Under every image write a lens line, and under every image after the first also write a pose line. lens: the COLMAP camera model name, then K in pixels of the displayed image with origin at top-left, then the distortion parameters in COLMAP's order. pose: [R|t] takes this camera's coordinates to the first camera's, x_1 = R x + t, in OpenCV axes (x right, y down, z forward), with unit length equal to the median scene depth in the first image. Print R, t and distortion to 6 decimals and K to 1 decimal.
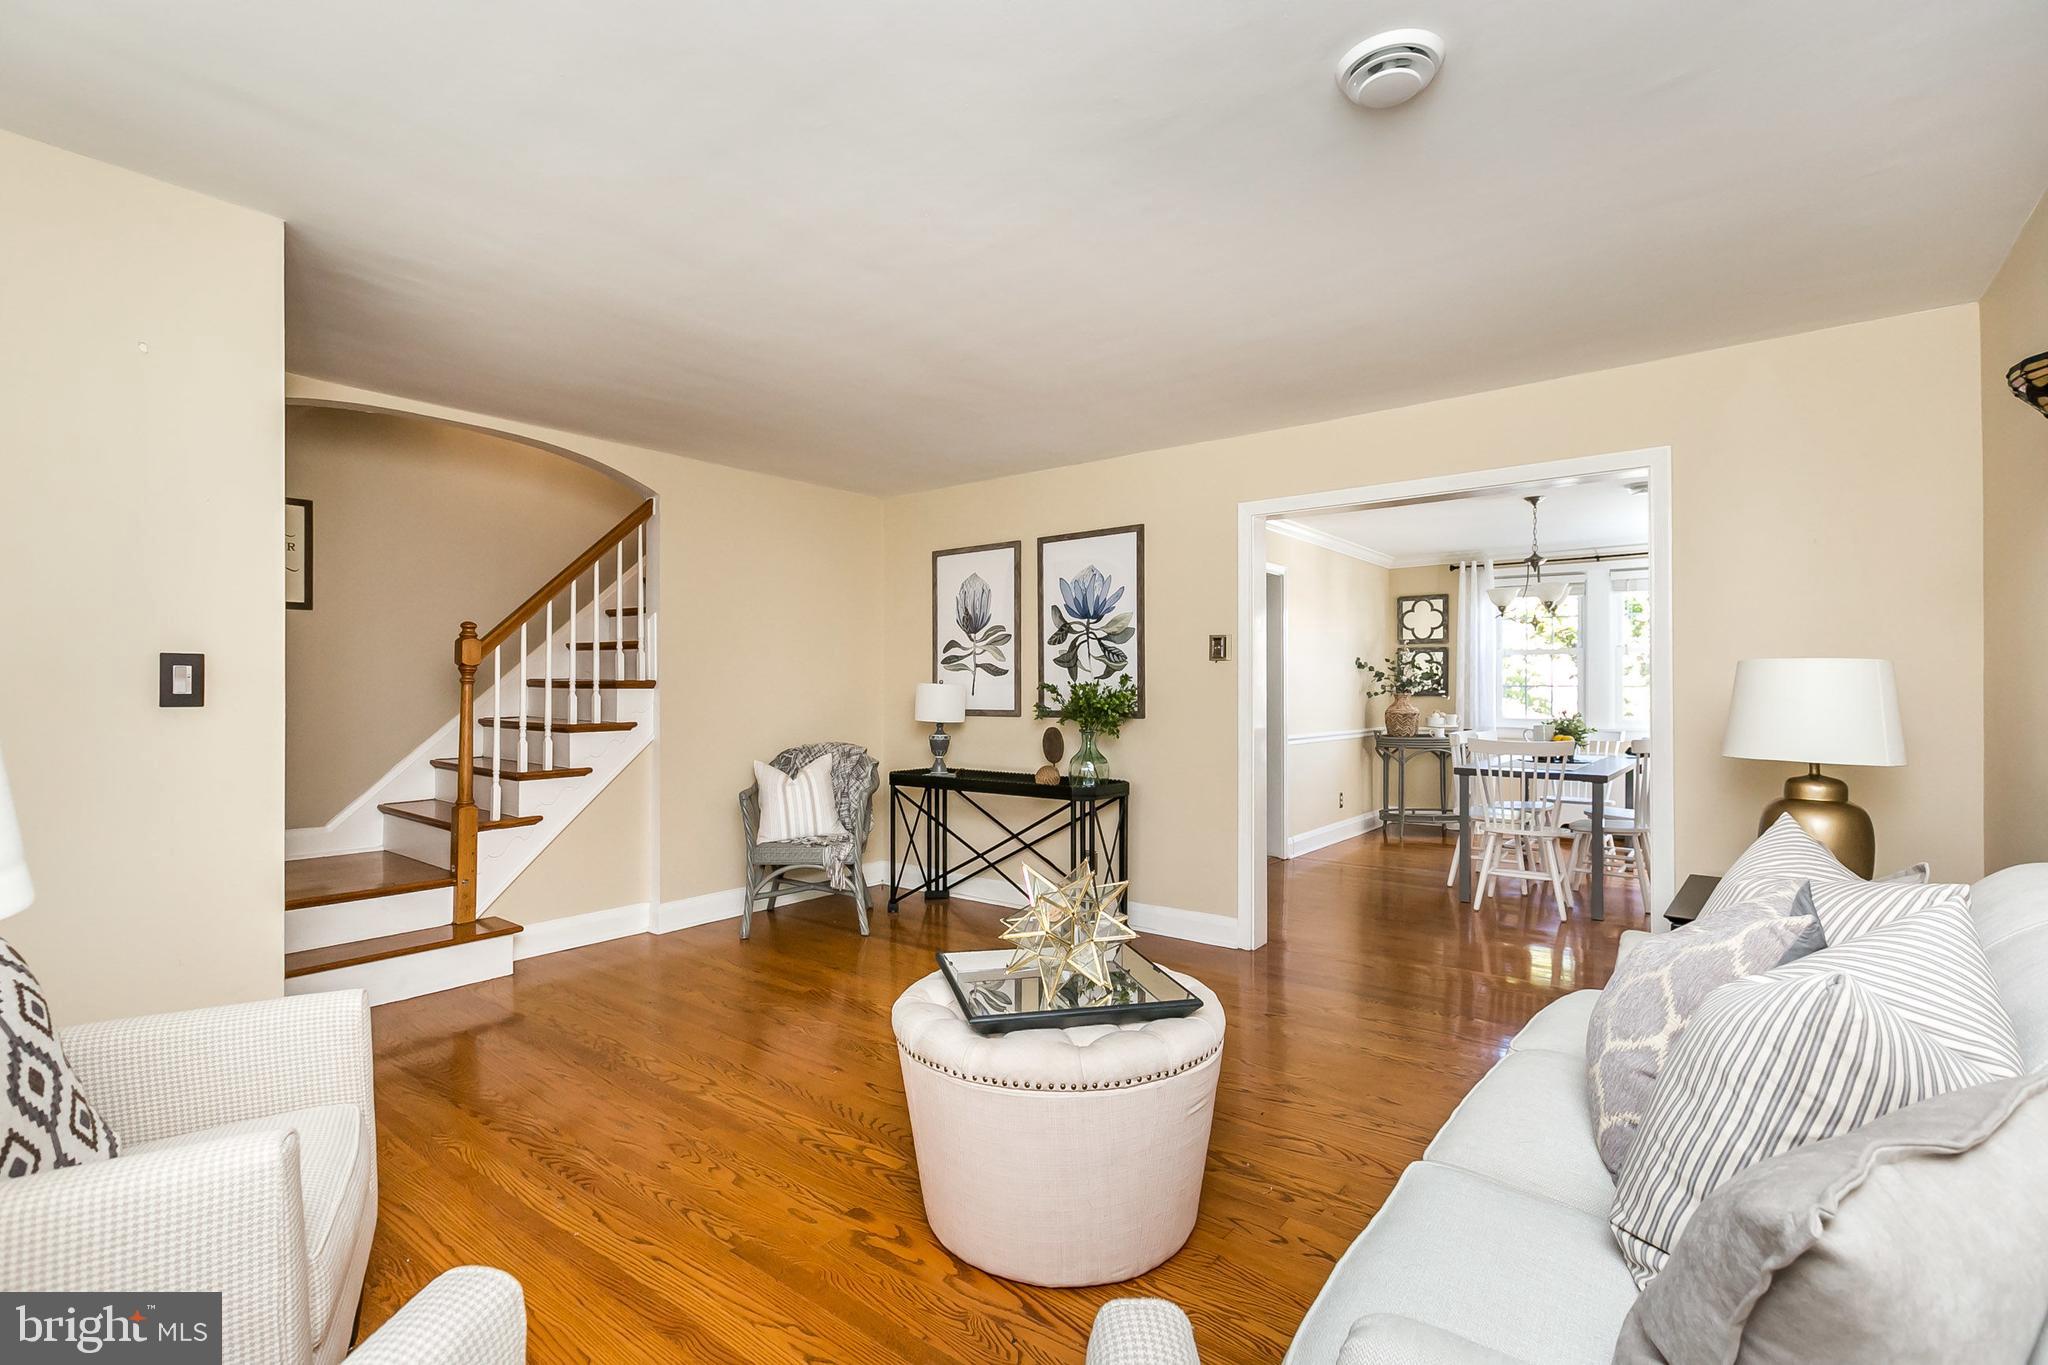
lens RADIAL K [[940.2, 0, 1024.0], [0, 940.2, 682.5], [0, 0, 1]] dist [0.000207, -0.000204]
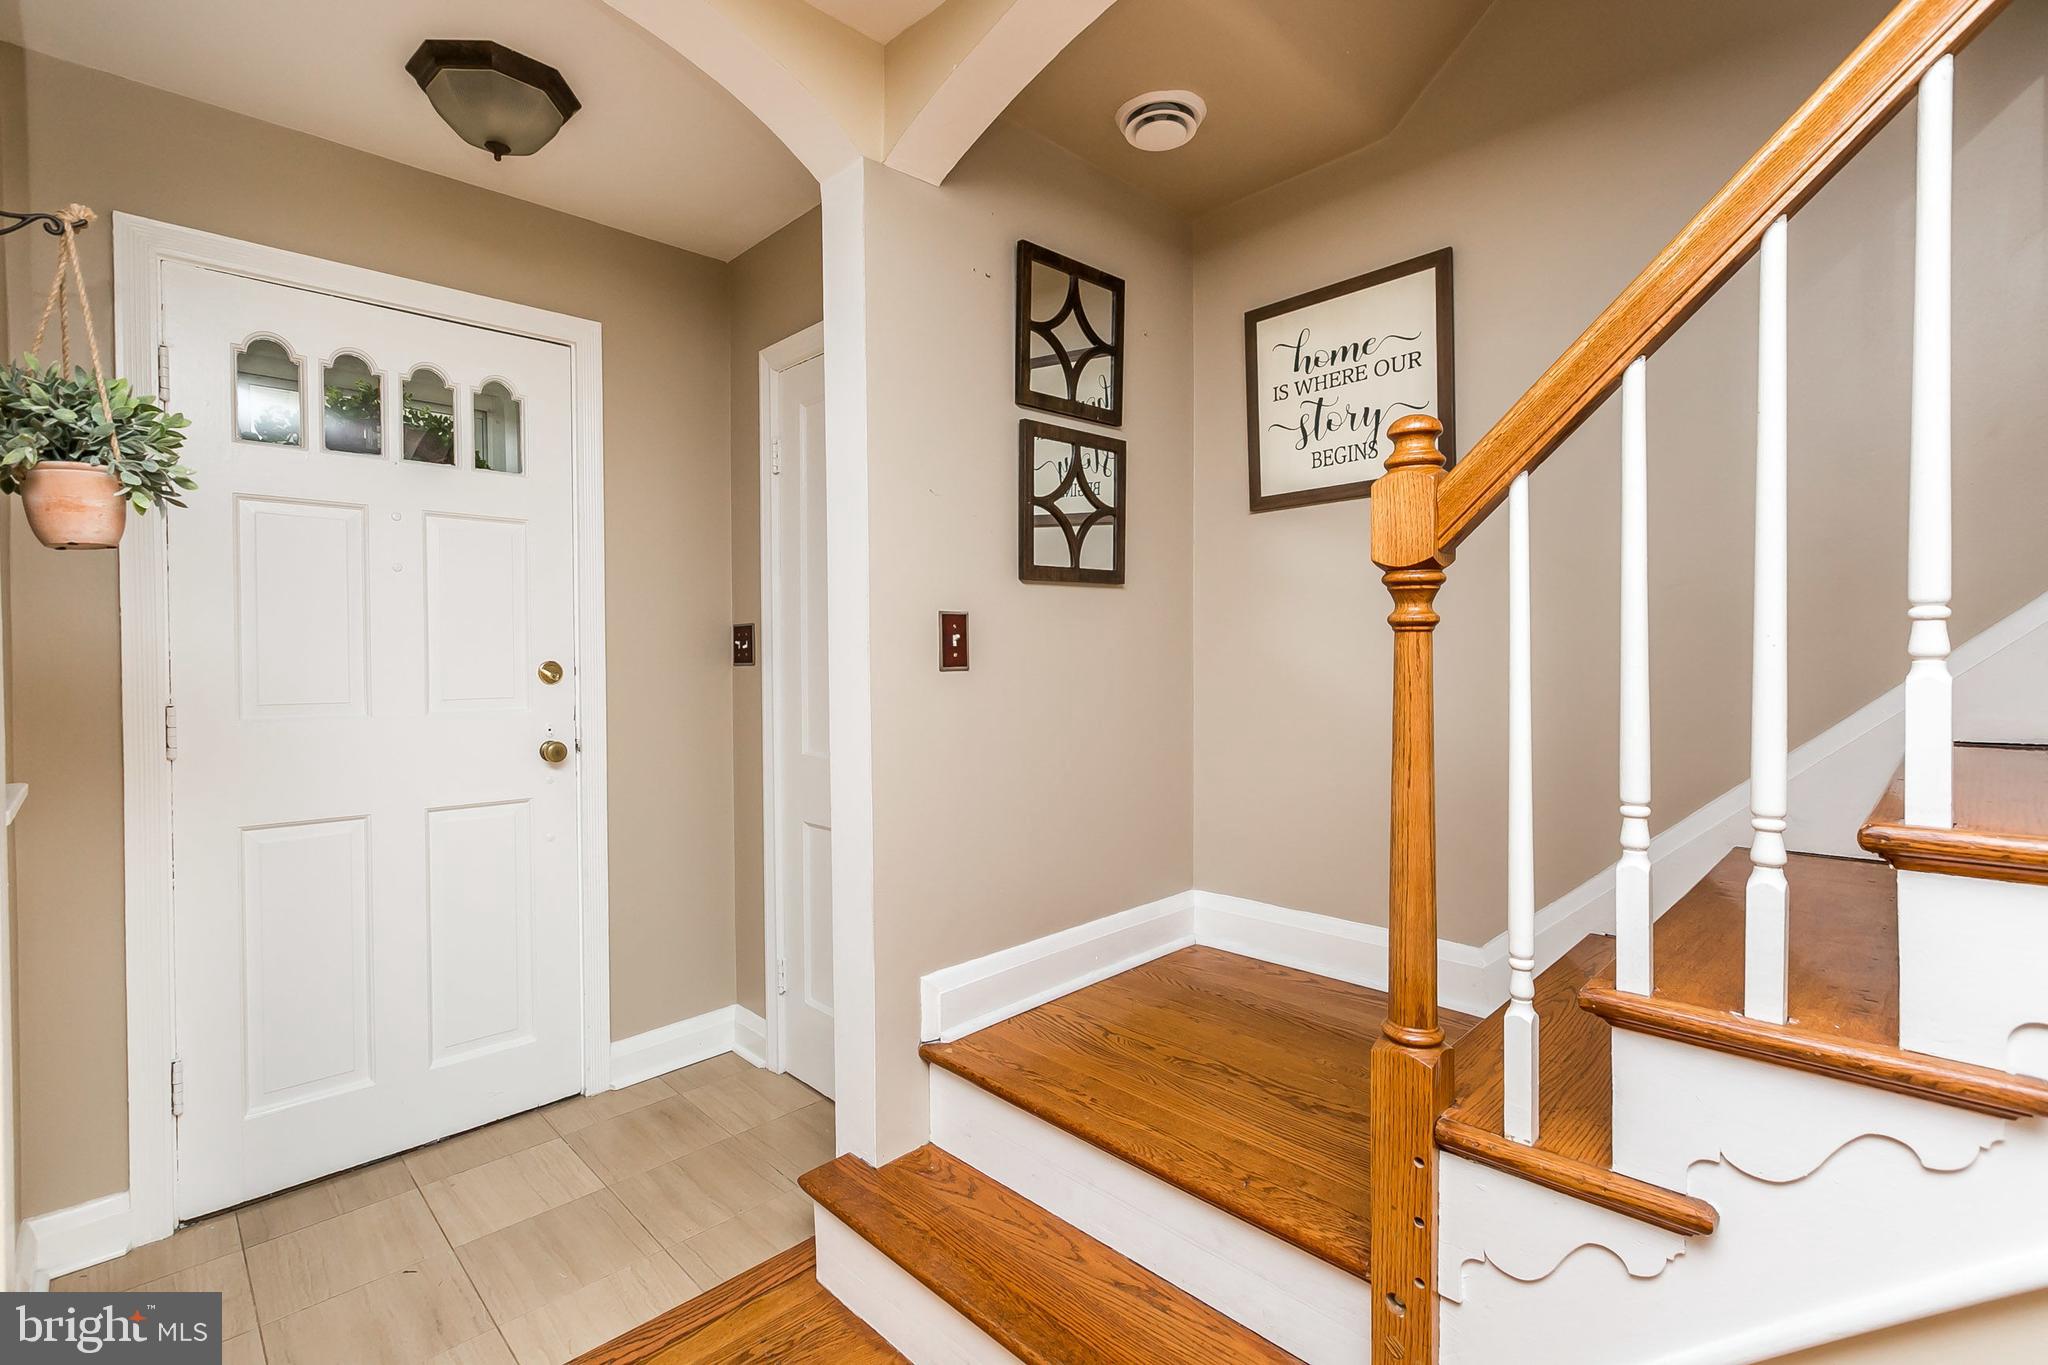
lens RADIAL K [[919.3, 0, 1021.8], [0, 919.3, 667.2], [0, 0, 1]] dist [0.016961, 0.000178]
pose [[-0.137683, 0.016021, -0.990347, -0.282851], [0.015578, 0.999781, 0.014008, 0.006973], [0.990354, -0.013499, -0.137903, 0.897696]]
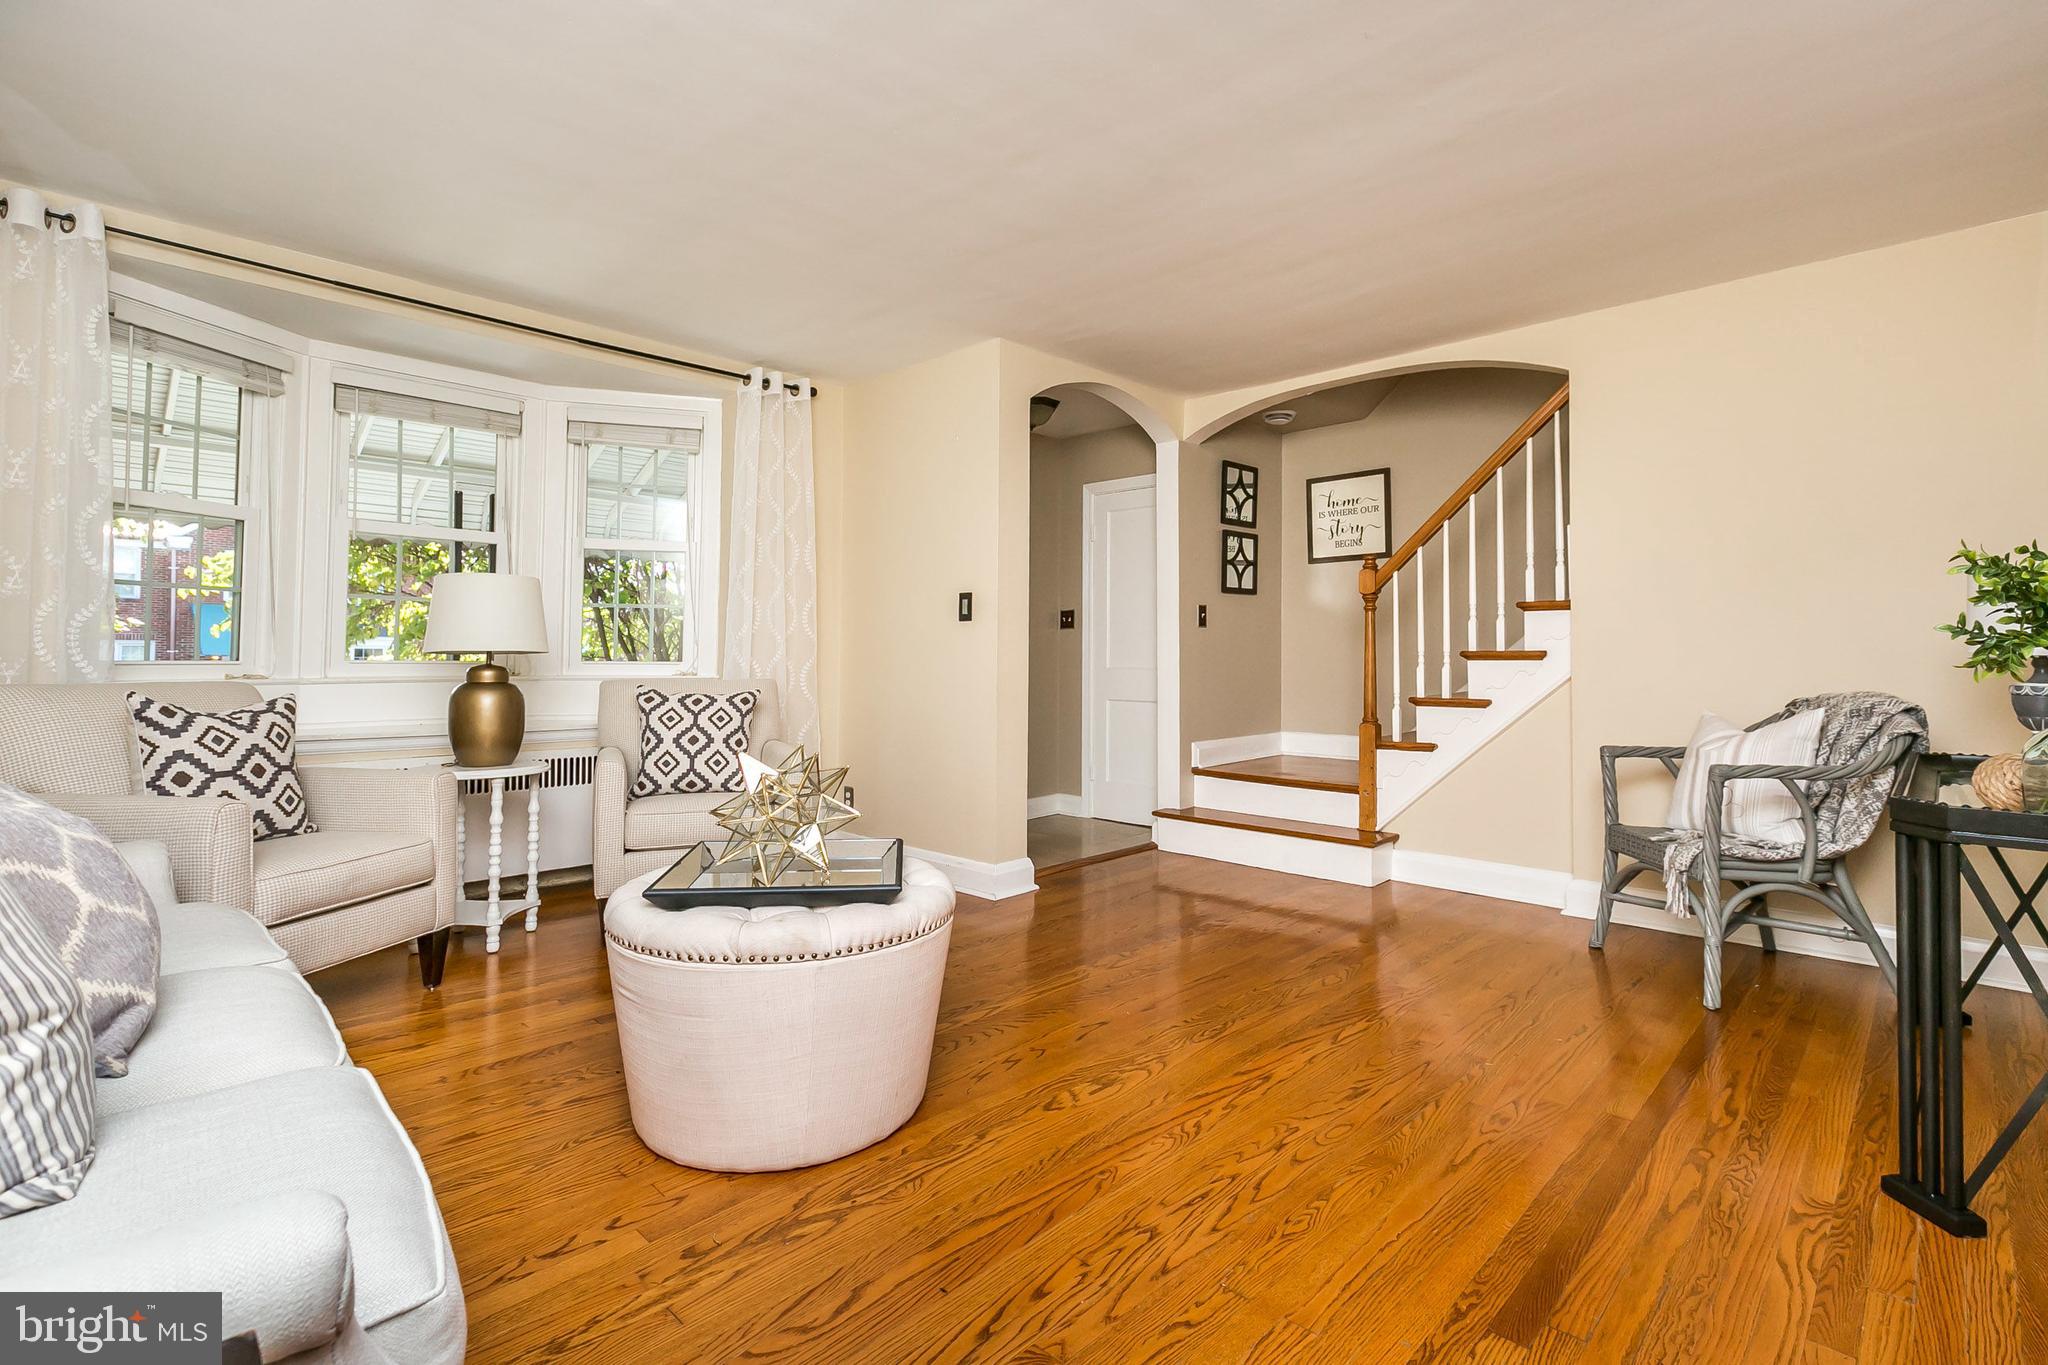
lens RADIAL K [[948.0, 0, 1046.9], [0, 948.0, 636.6], [0, 0, 1]] dist [0.000306, 0.000000]
pose [[-0.091860, -0.018364, -0.995603, 0.521325], [0.002135, 0.999824, -0.018639, 0.049487], [0.995770, -0.003838, -0.091805, 0.710948]]
